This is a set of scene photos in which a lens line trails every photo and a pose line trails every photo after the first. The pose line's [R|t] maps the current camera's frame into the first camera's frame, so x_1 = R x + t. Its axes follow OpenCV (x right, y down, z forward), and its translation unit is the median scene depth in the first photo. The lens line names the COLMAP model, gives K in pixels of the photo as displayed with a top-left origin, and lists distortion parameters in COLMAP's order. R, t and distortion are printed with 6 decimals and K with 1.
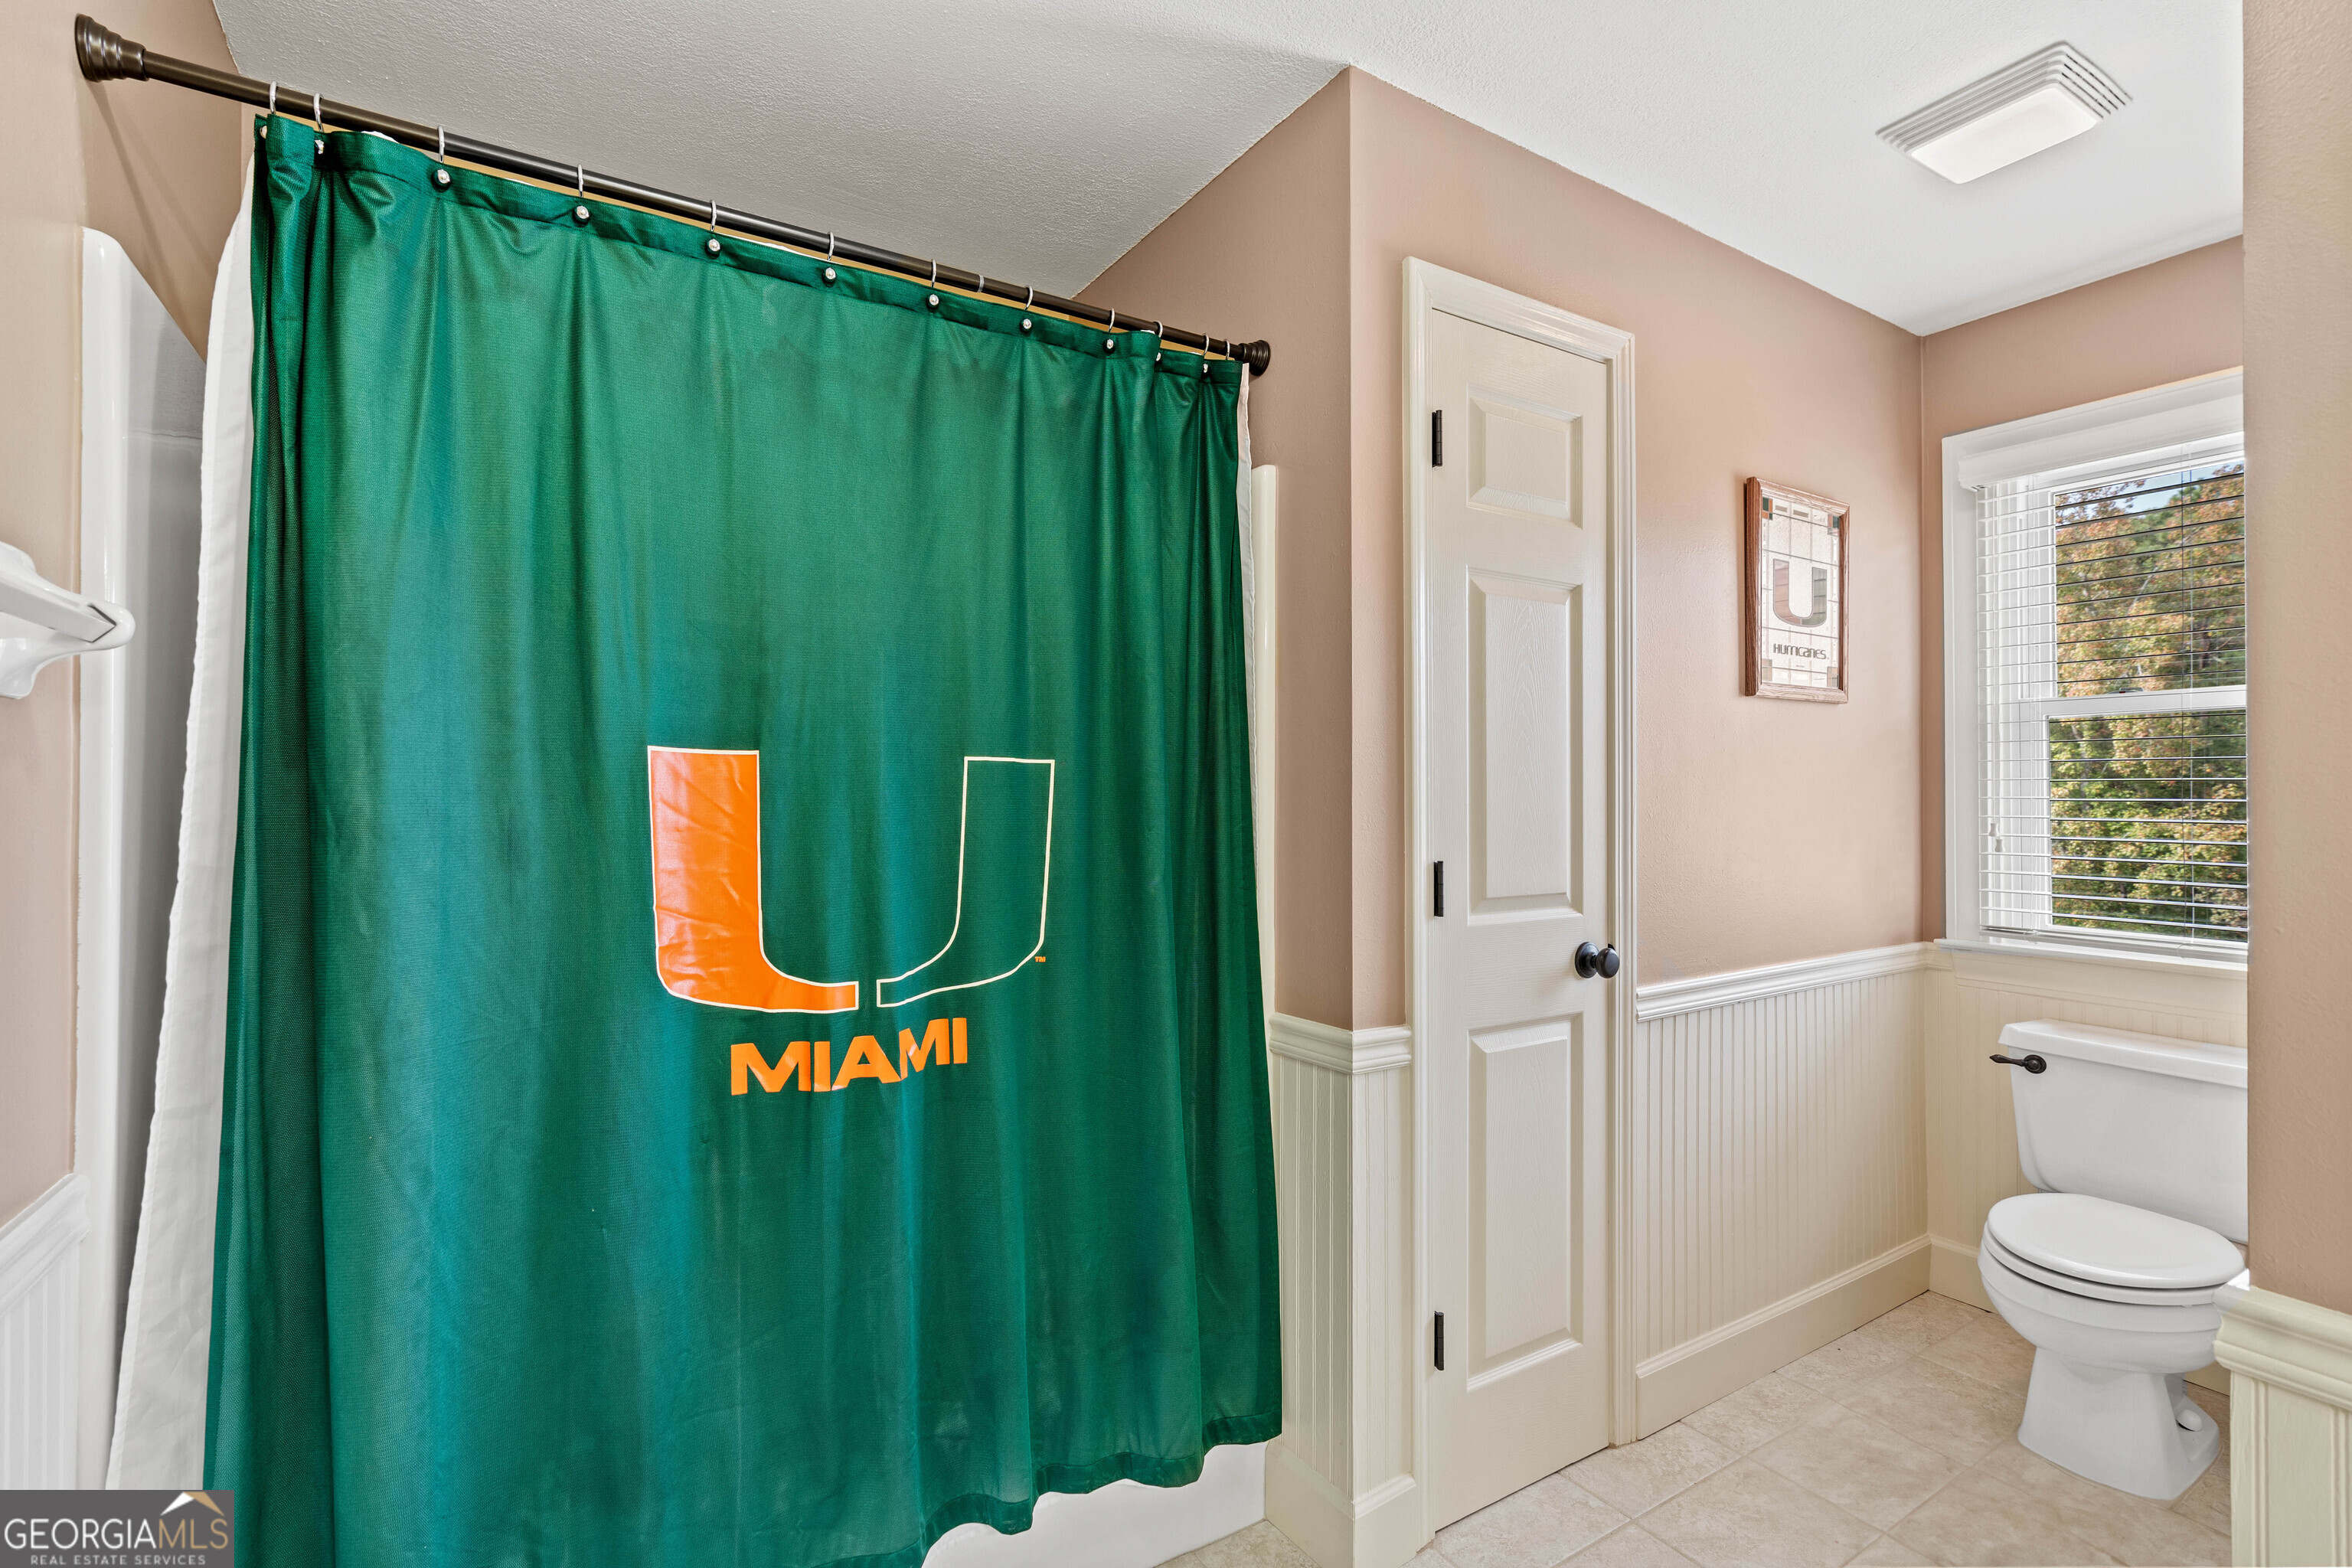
lens RADIAL K [[1068.3, 0, 1166.1], [0, 1068.3, 781.2], [0, 0, 1]] dist [-0.002230, -0.000534]
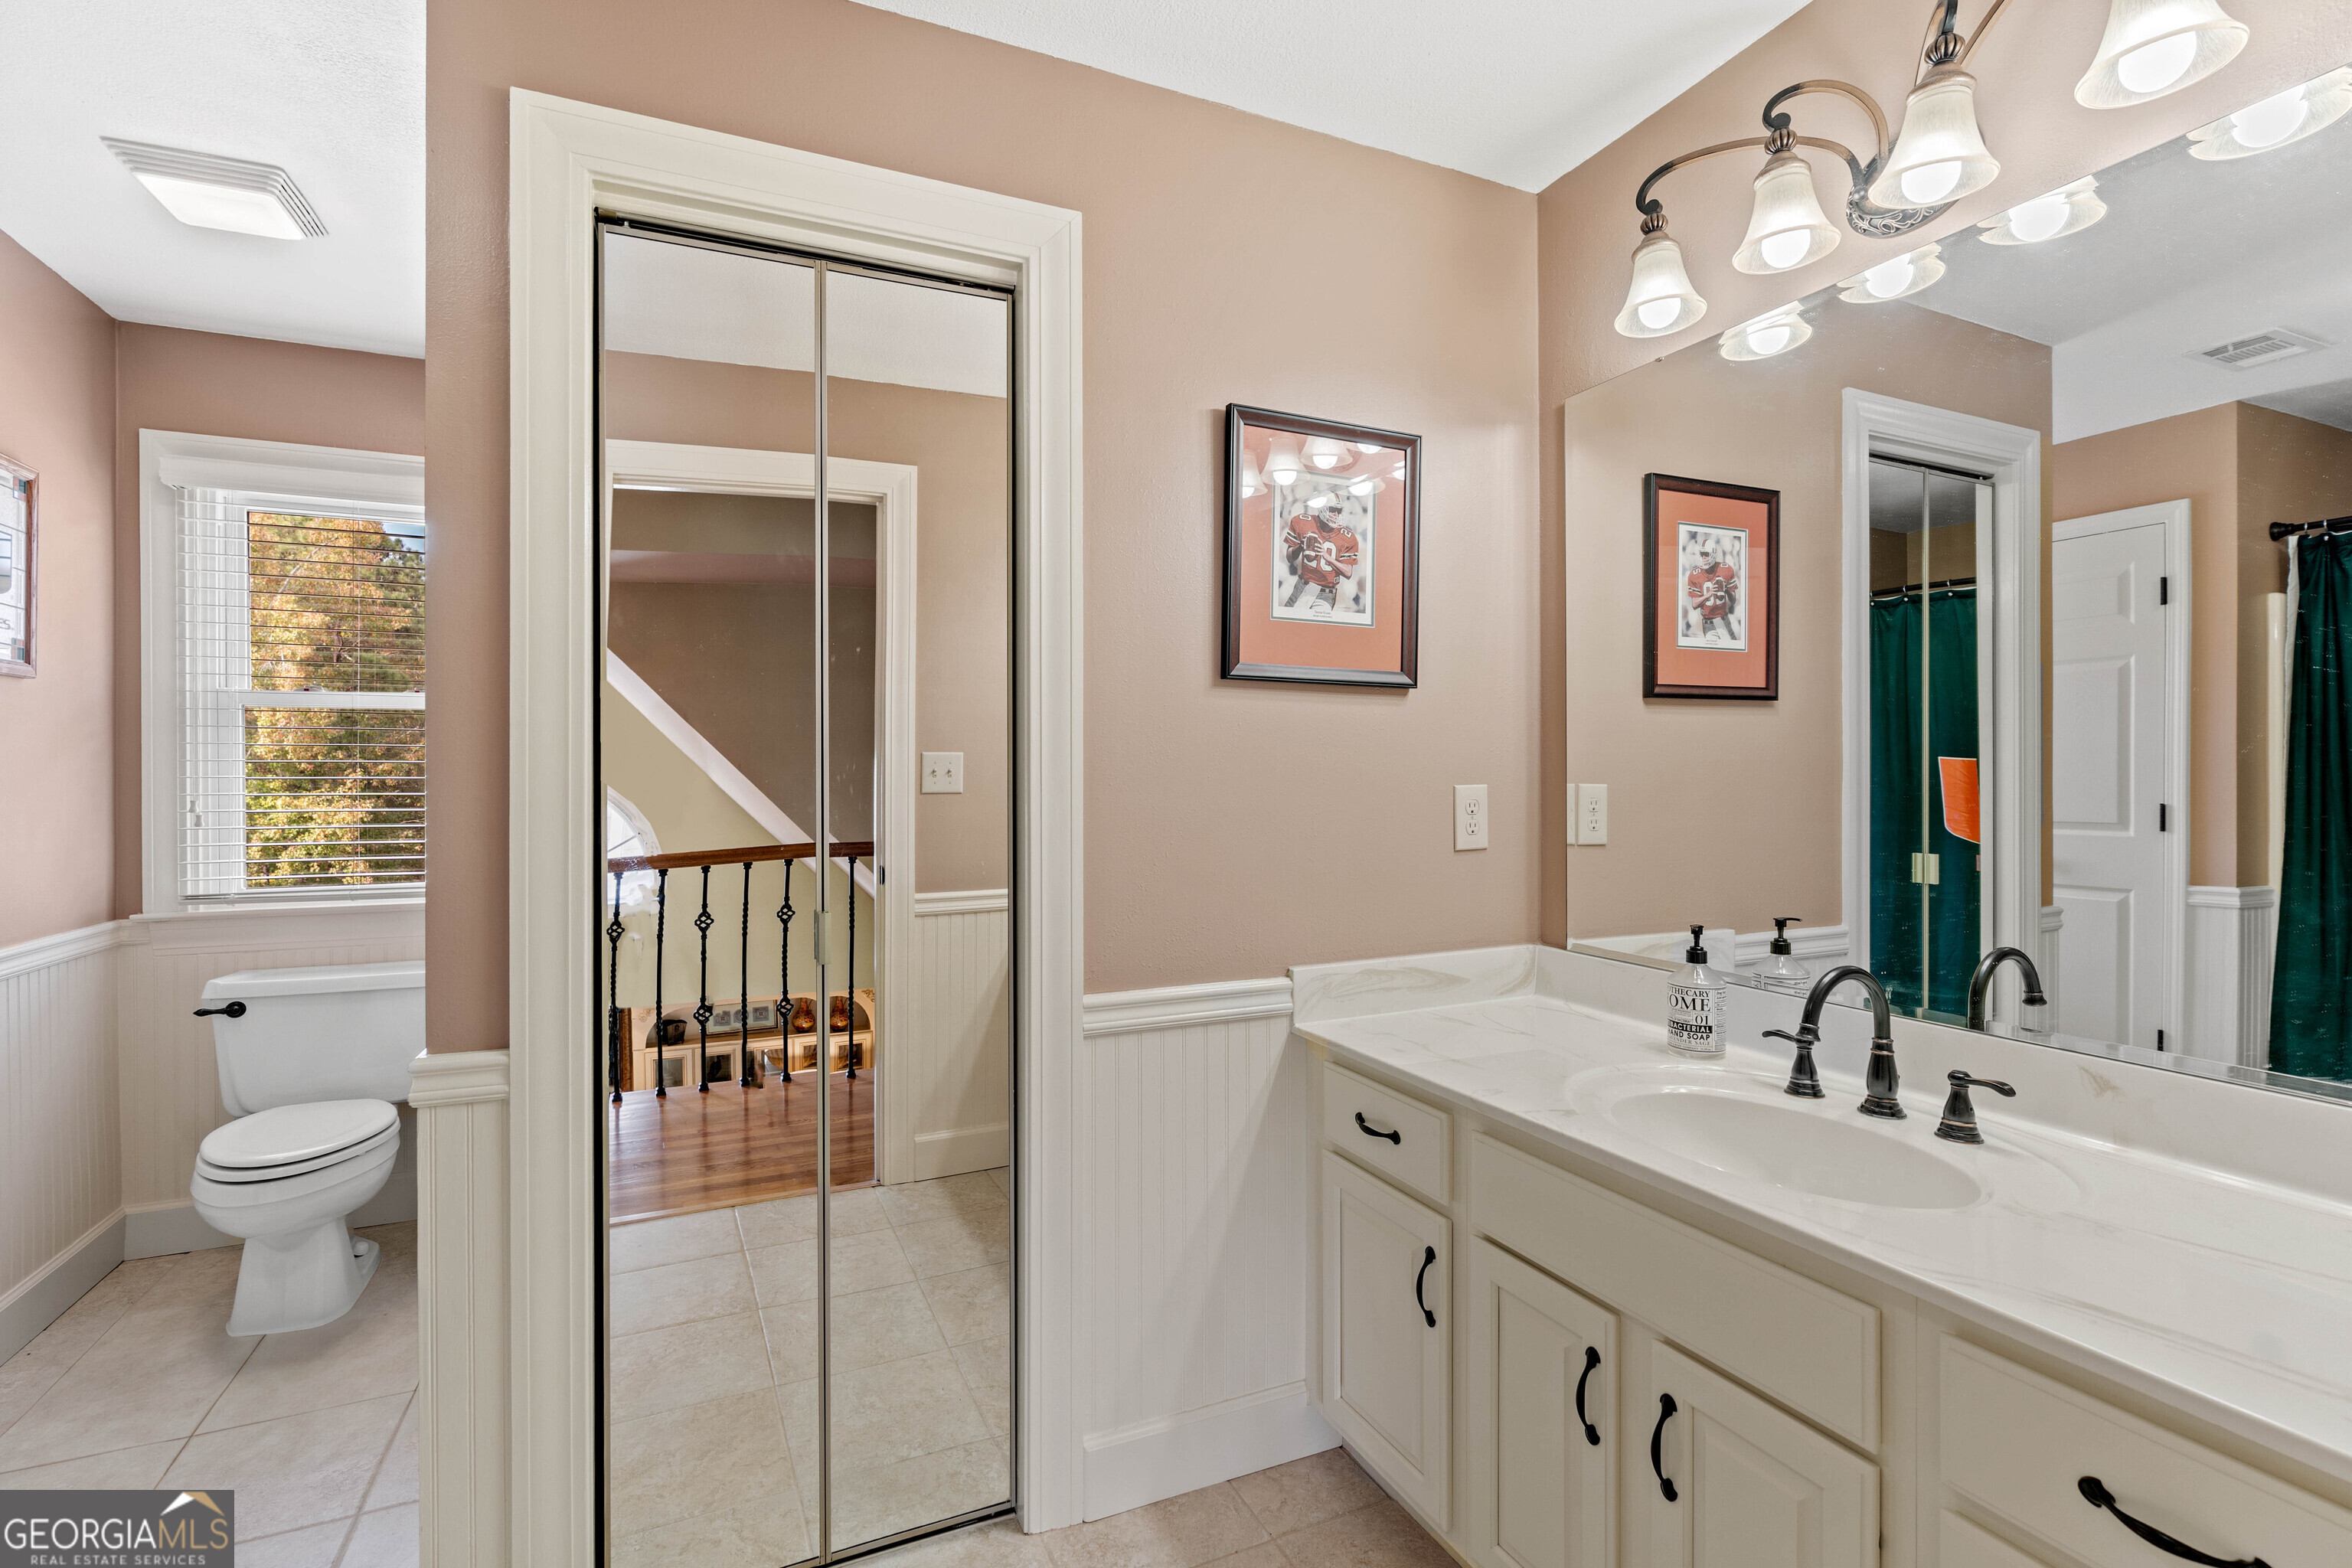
lens RADIAL K [[1068.3, 0, 1168.4], [0, 1068.3, 778.1], [0, 0, 1]] dist [-0.002230, -0.000534]
pose [[0.135070, -0.005196, 0.990822, -0.163217], [-0.006251, 0.999962, 0.006096, 0.003868], [-0.990816, -0.007017, 0.135032, -0.129235]]
